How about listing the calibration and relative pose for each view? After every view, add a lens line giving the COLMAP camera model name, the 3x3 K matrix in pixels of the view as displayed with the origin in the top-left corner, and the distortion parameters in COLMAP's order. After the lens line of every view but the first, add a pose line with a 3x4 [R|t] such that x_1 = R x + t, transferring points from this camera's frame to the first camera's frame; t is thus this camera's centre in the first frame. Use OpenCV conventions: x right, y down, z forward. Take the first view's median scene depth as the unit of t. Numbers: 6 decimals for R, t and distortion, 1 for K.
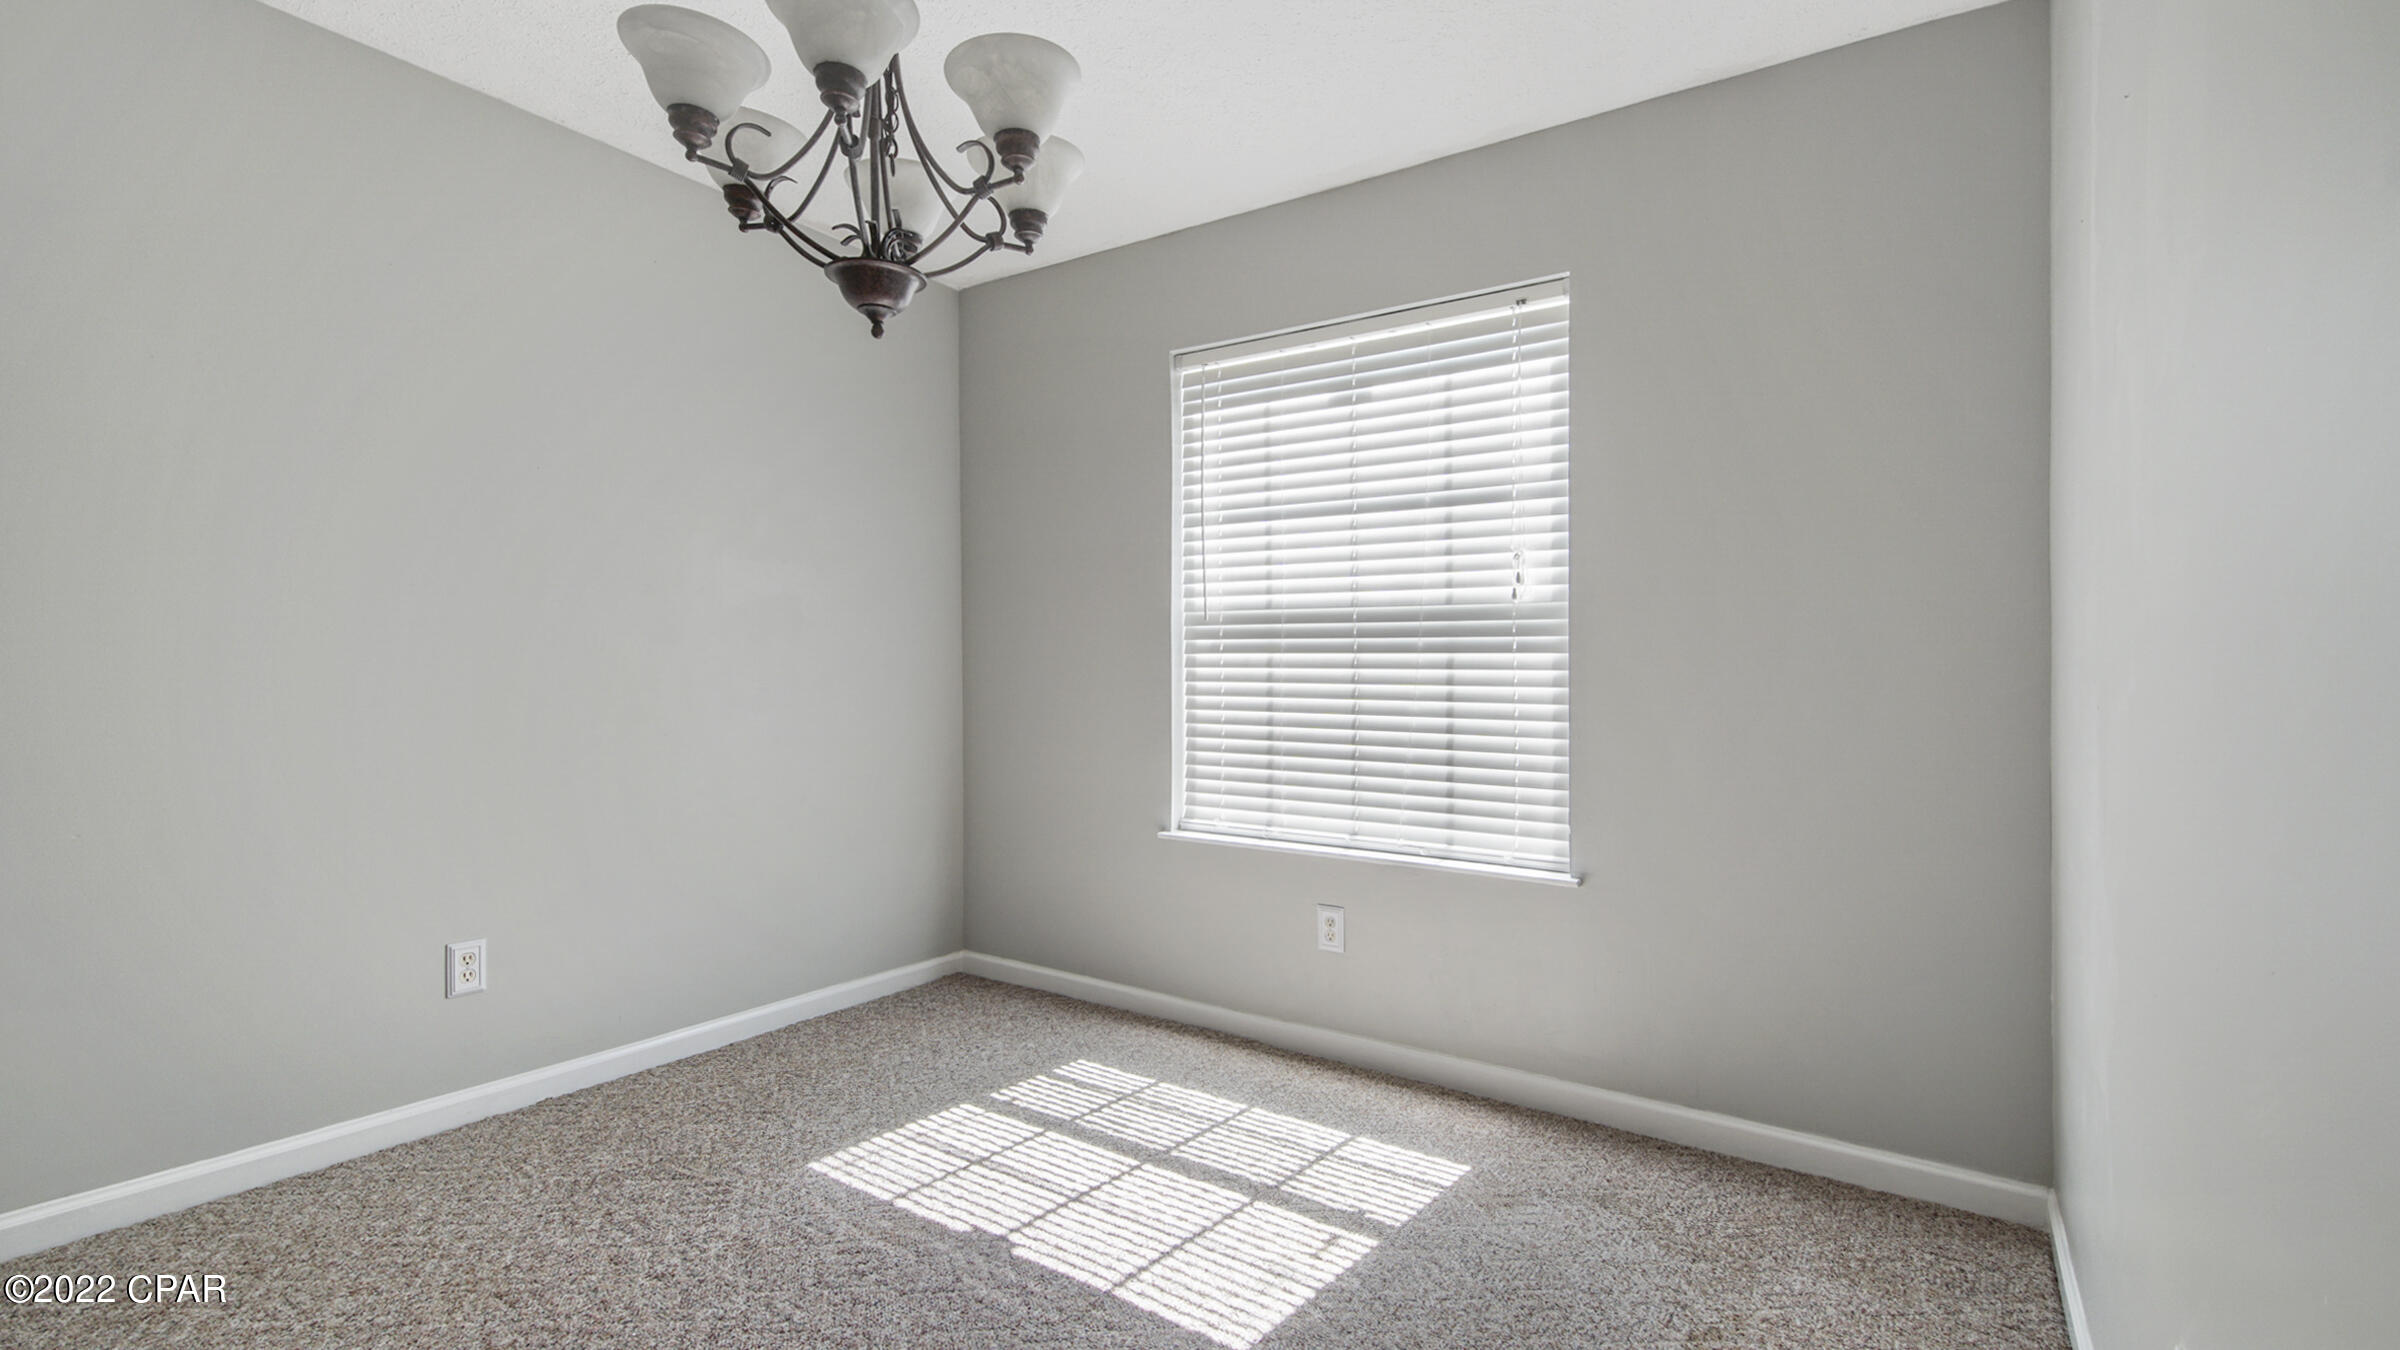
lens RADIAL K [[1064.1, 0, 1196.1], [0, 1064.1, 695.5], [0, 0, 1]] dist [0.024616, -0.014966]
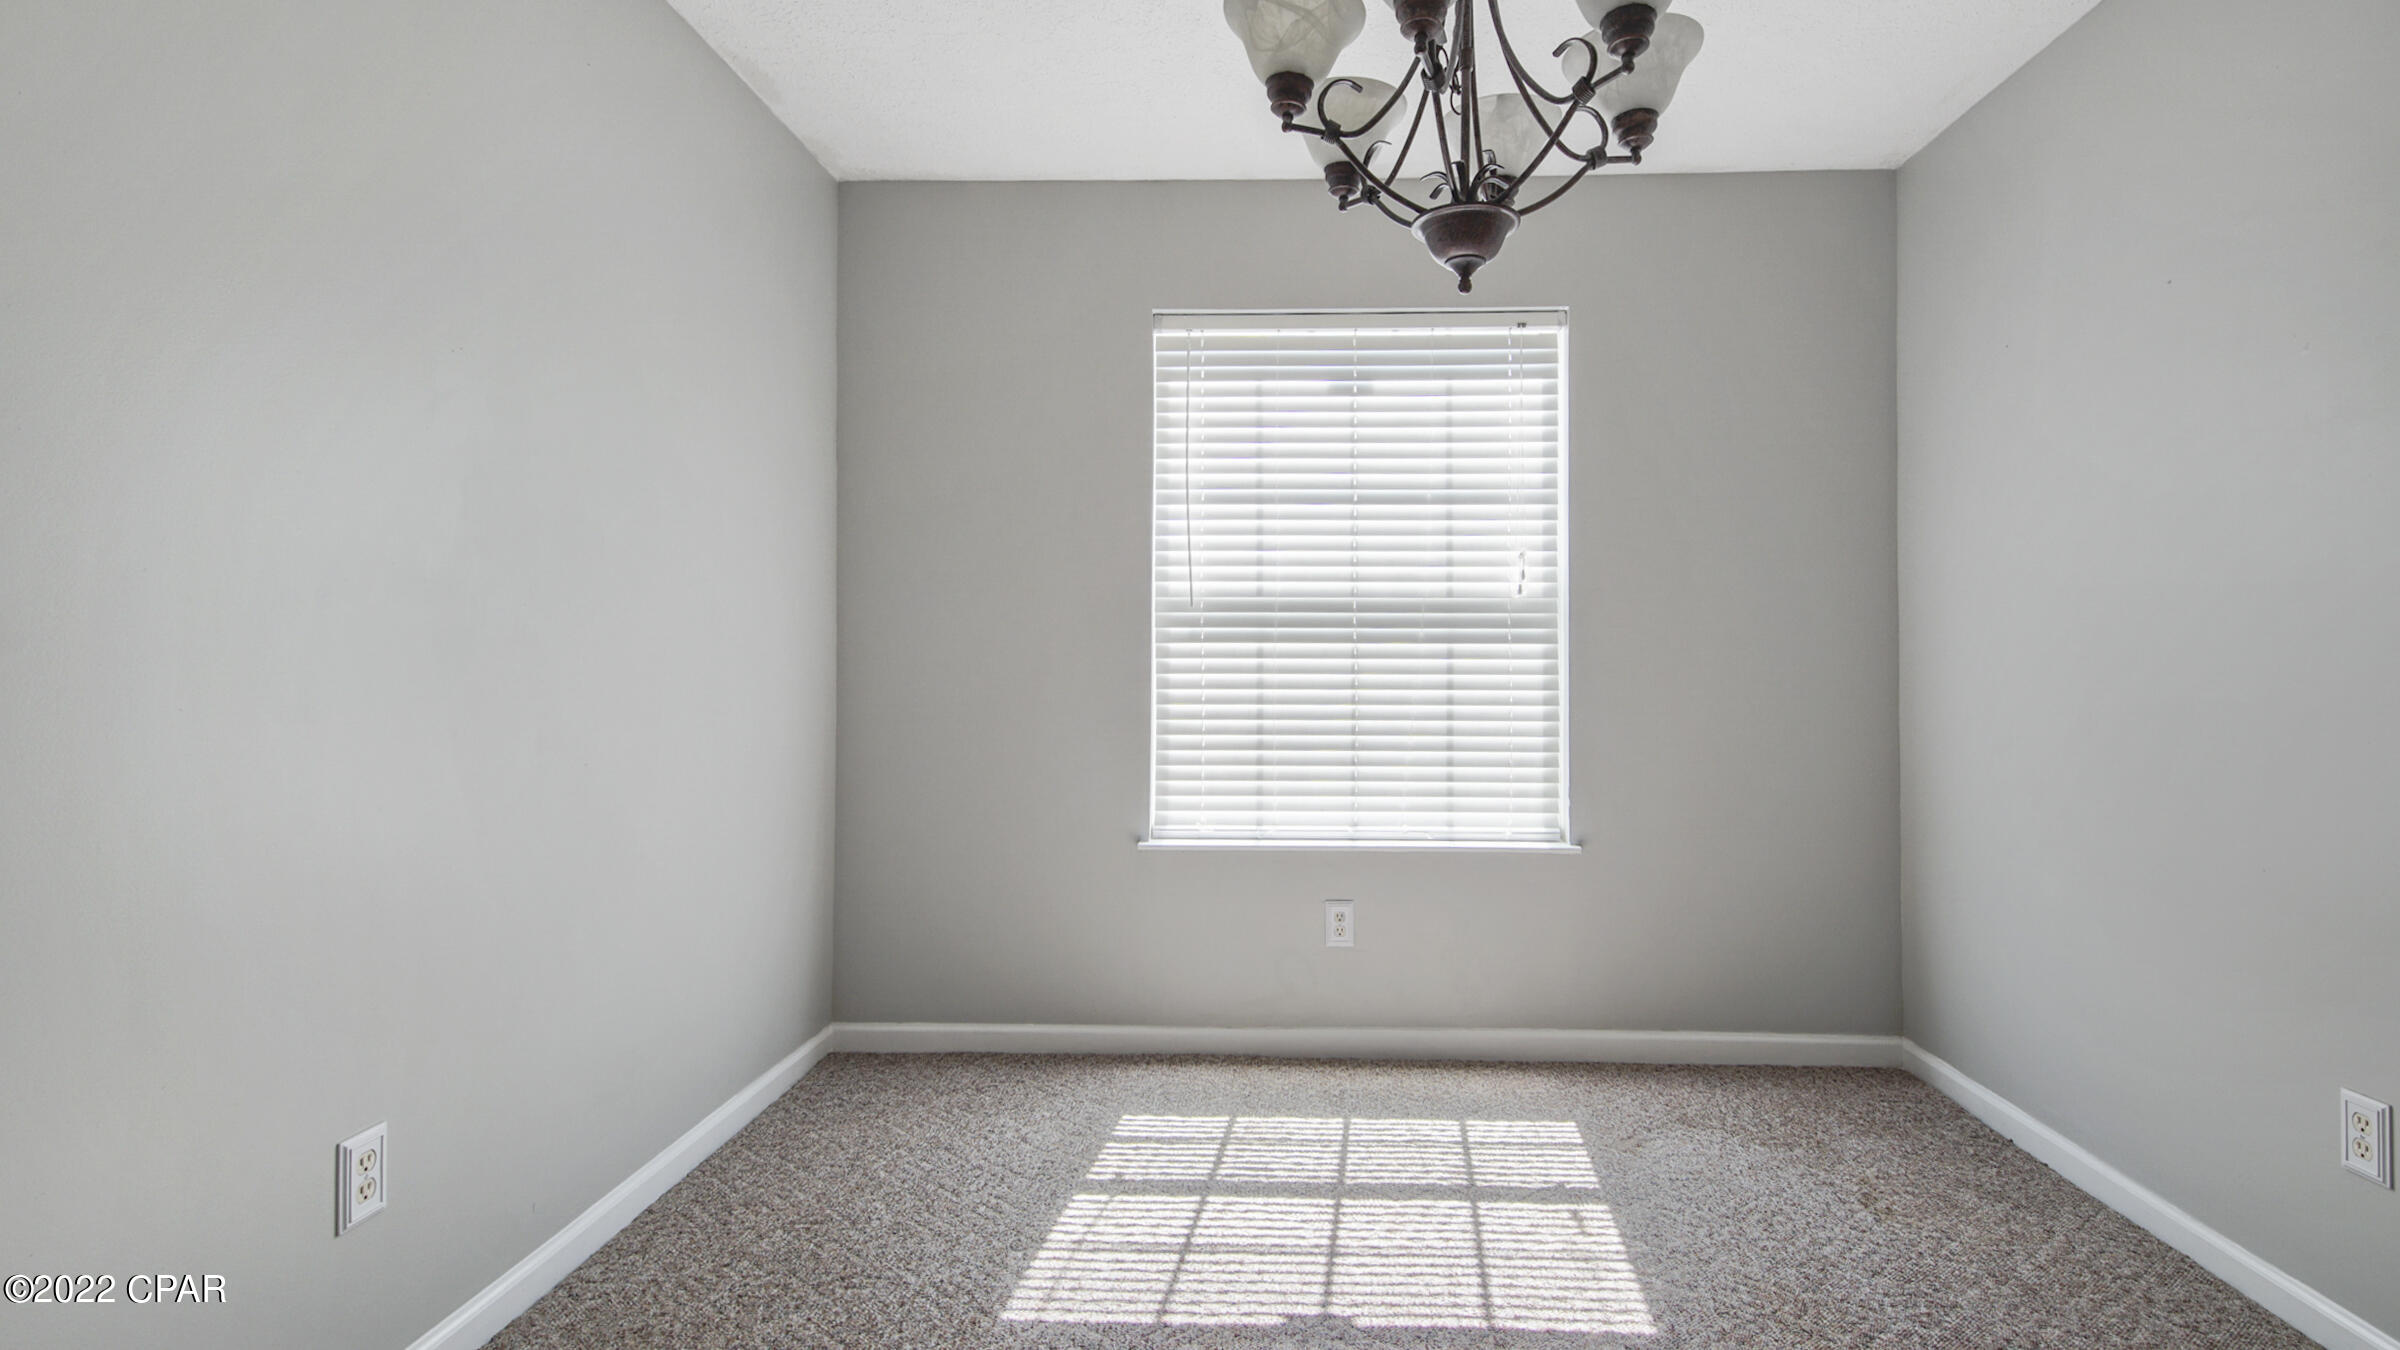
lens RADIAL K [[1132.4, 0, 1199.4], [0, 1132.4, 652.1], [0, 0, 1]] dist [0.013193, -0.001171]
pose [[0.839266, -0.003186, 0.543712, -0.553690], [0.017156, 0.999640, -0.020625, -0.011997], [-0.543451, 0.026638, 0.839018, 0.189721]]
